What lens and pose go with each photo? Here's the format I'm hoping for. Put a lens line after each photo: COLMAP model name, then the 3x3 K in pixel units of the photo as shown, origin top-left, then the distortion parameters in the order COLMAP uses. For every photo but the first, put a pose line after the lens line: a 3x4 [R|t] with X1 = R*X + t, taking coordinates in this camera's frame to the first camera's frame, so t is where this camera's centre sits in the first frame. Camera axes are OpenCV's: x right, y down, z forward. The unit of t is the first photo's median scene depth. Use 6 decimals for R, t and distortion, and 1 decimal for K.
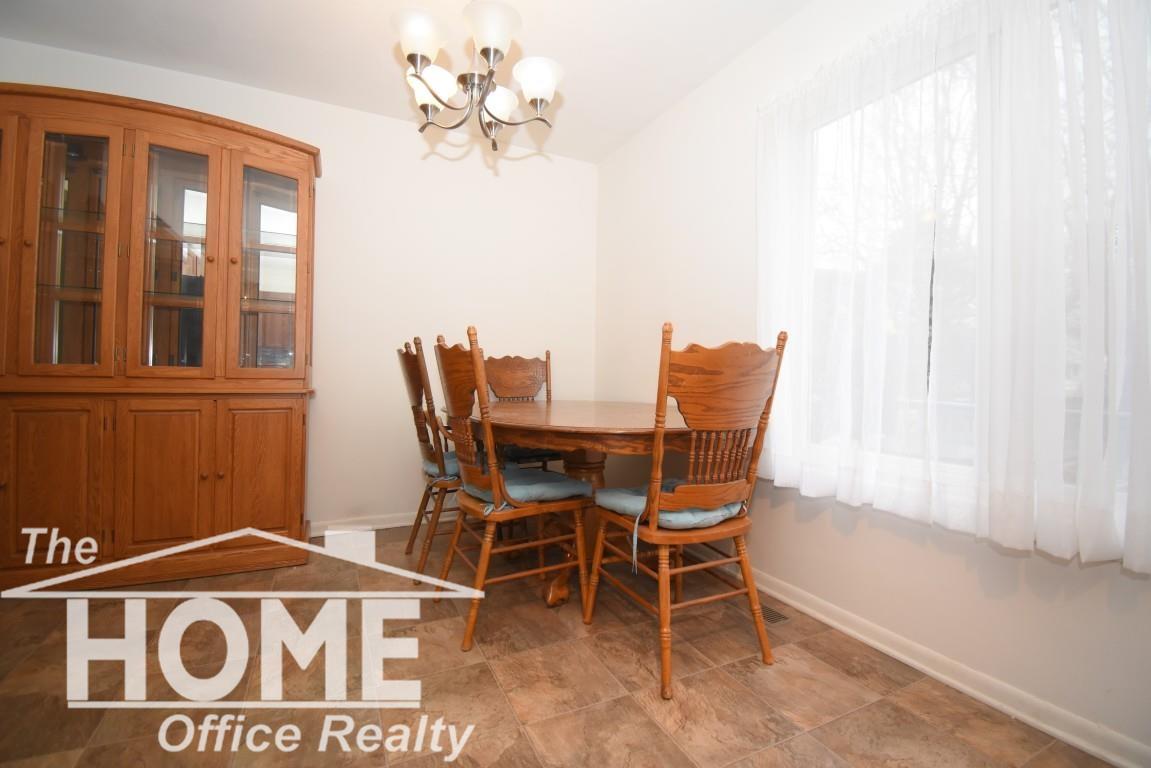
lens RADIAL K [[505.6, 0, 580.7], [0, 505.6, 371.8], [0, 0, 1]] dist [0.025306, -0.030229]
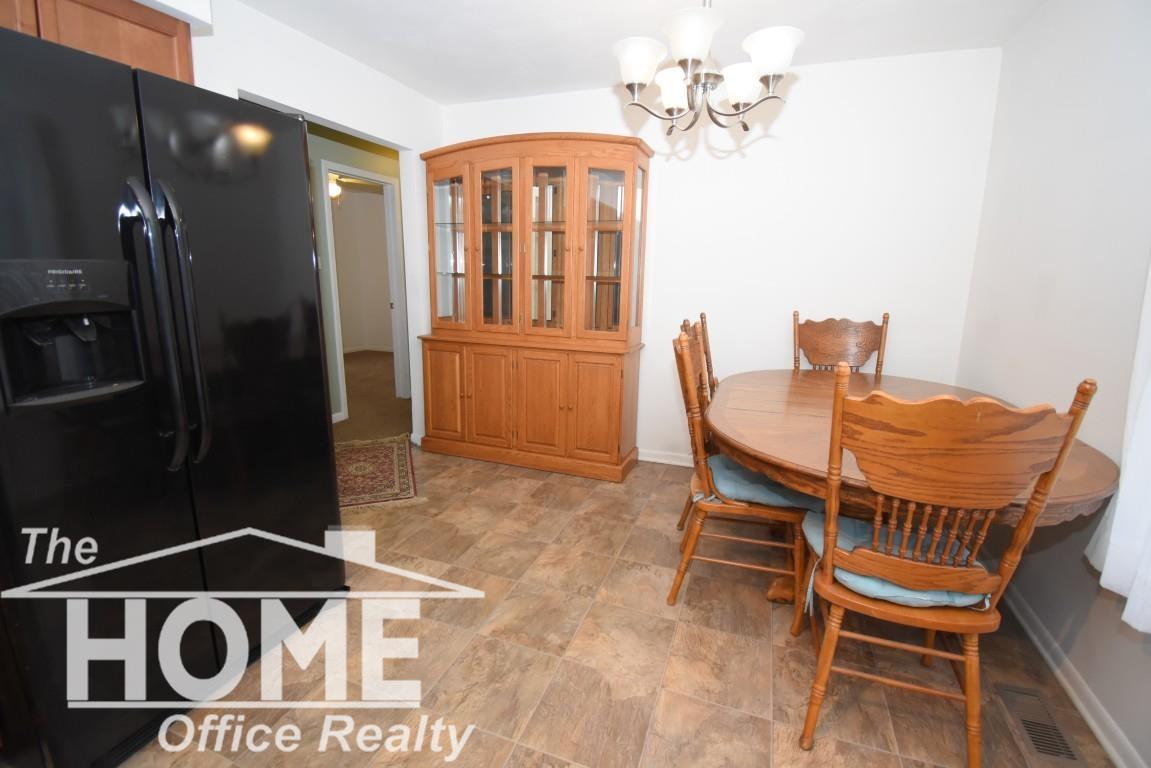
lens RADIAL K [[505.6, 0, 580.7], [0, 505.6, 371.8], [0, 0, 1]] dist [0.025306, -0.030229]
pose [[0.685965, 0.132544, -0.715461, 0.410660], [0.000301, 0.983218, 0.182437, -0.204273], [0.727635, -0.125361, 0.674413, 0.114904]]
